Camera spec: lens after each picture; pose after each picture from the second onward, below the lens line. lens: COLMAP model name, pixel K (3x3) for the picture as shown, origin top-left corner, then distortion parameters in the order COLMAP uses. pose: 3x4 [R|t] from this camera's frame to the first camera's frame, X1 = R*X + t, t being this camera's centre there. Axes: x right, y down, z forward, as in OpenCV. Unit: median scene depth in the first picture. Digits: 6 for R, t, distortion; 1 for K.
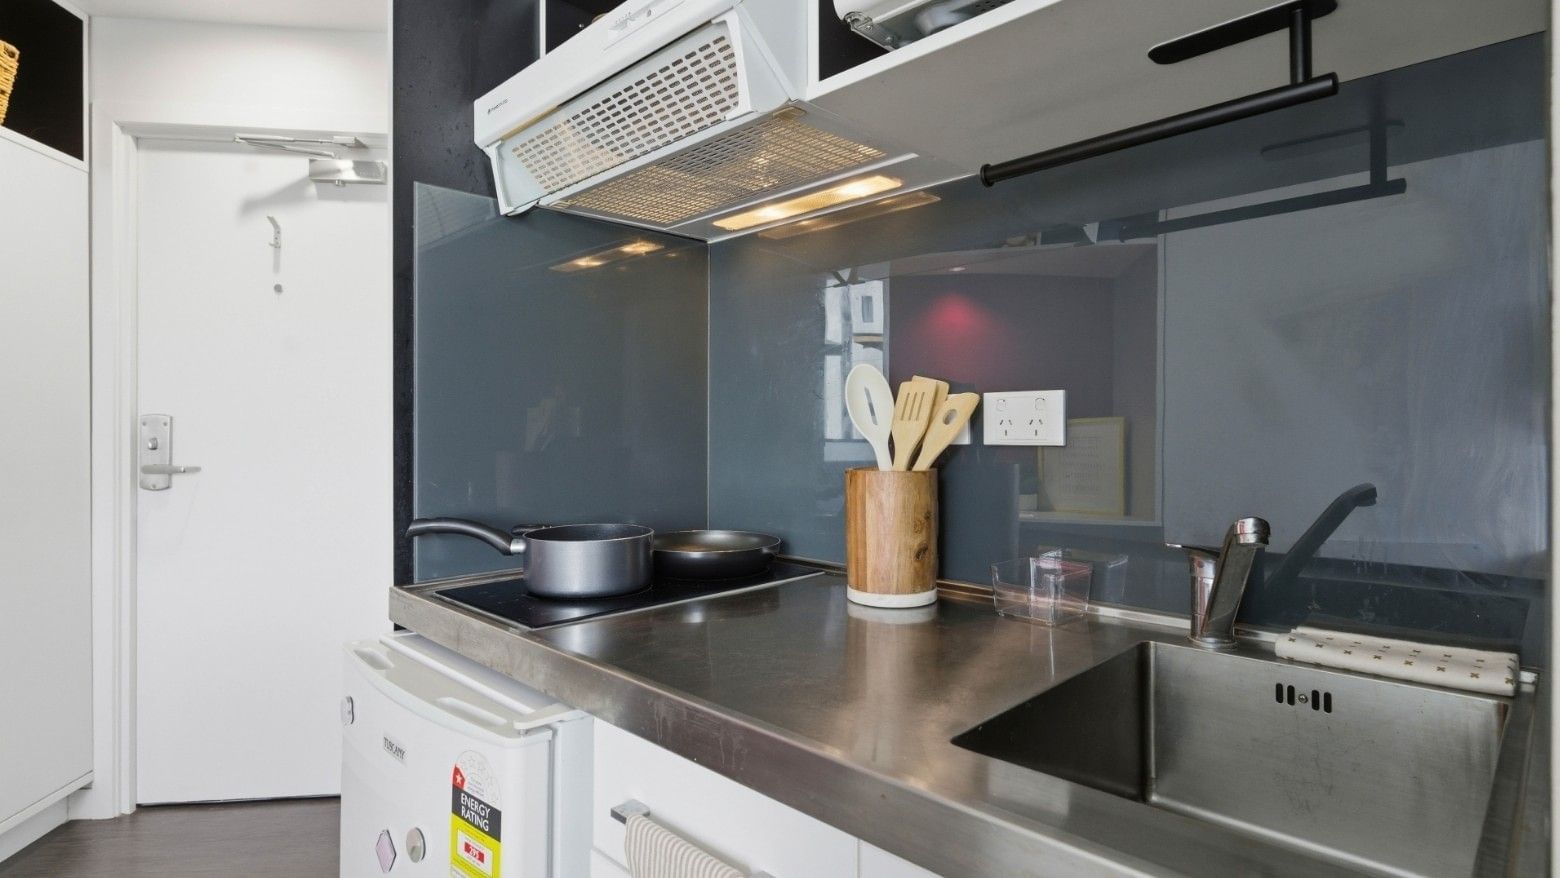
lens RADIAL K [[639.1, 0, 780.0], [0, 639.1, 439.0], [0, 0, 1]] dist [-0.001386, -0.000257]
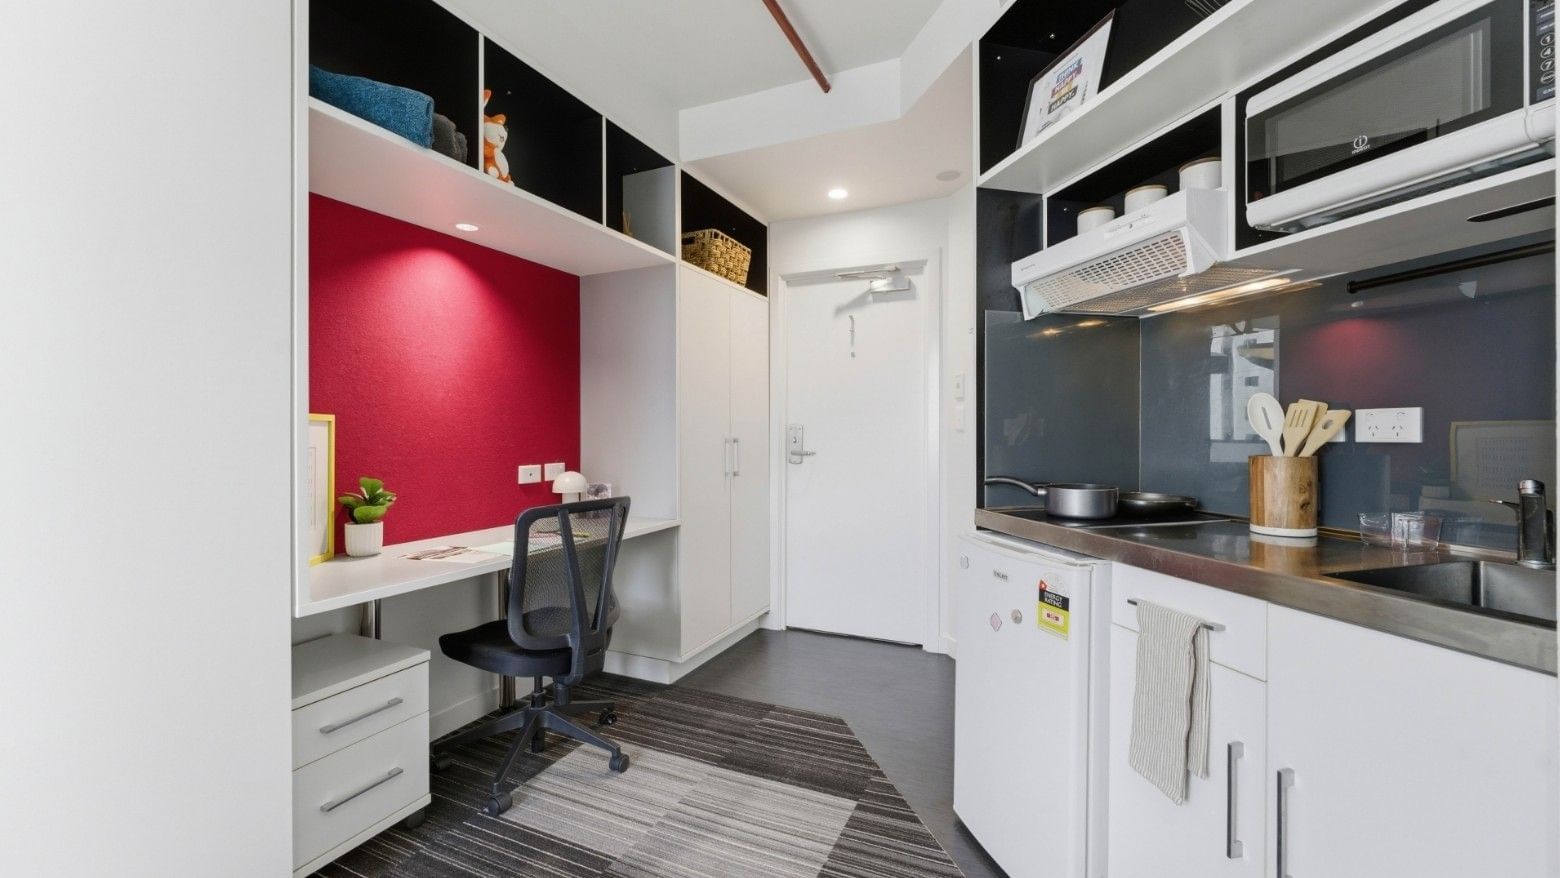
lens RADIAL K [[615.0, 0, 787.3], [0, 615.0, 435.2], [0, 0, 1]] dist [0.001966, 0.000253]
pose [[0.879273, 0.002641, -0.476311, -0.193034], [-0.007347, 0.999941, -0.008019, 0.014378], [0.476261, 0.010550, 0.879240, -1.012222]]
